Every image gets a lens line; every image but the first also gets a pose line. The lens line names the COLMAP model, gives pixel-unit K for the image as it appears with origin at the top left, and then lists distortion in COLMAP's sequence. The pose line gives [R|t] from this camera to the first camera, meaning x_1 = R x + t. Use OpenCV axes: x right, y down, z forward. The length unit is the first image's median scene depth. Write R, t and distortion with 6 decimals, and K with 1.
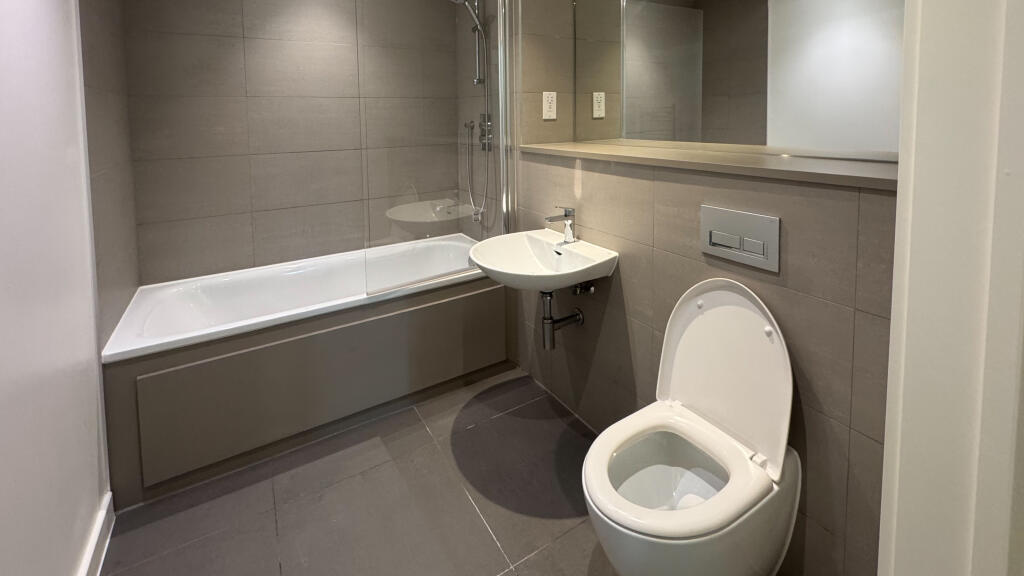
lens RADIAL K [[421.4, 0, 512.0], [0, 421.4, 288.0], [0, 0, 1]] dist [0.000332, 0.000015]
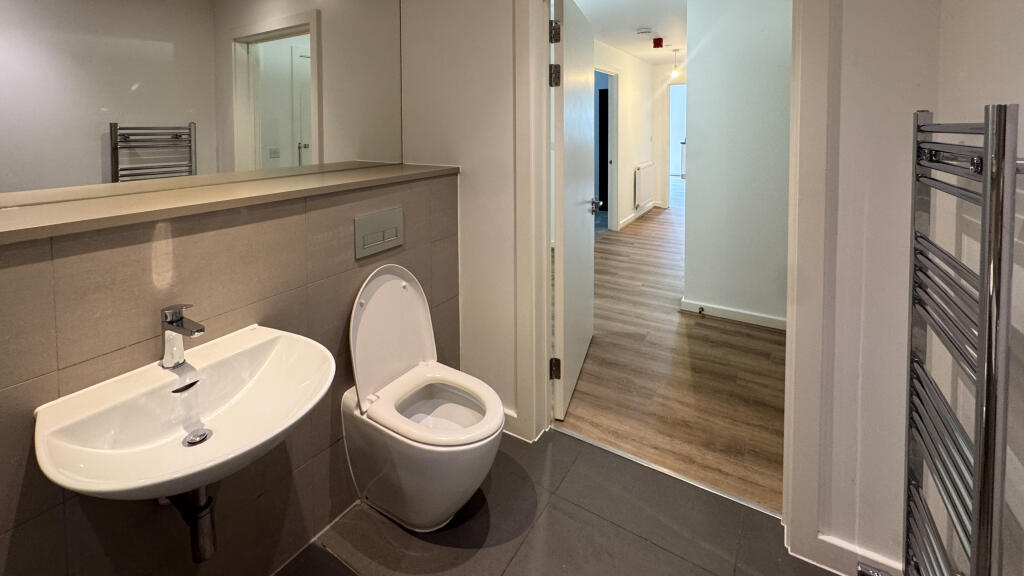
lens RADIAL K [[403.5, 0, 512.0], [0, 403.5, 288.0], [0, 0, 1]] dist [-0.000677, -0.000069]
pose [[-0.447454, -0.309536, 0.839031, -0.572882], [0.360522, 0.796145, 0.485980, -0.336371], [-0.818418, 0.519943, -0.244644, 0.800749]]
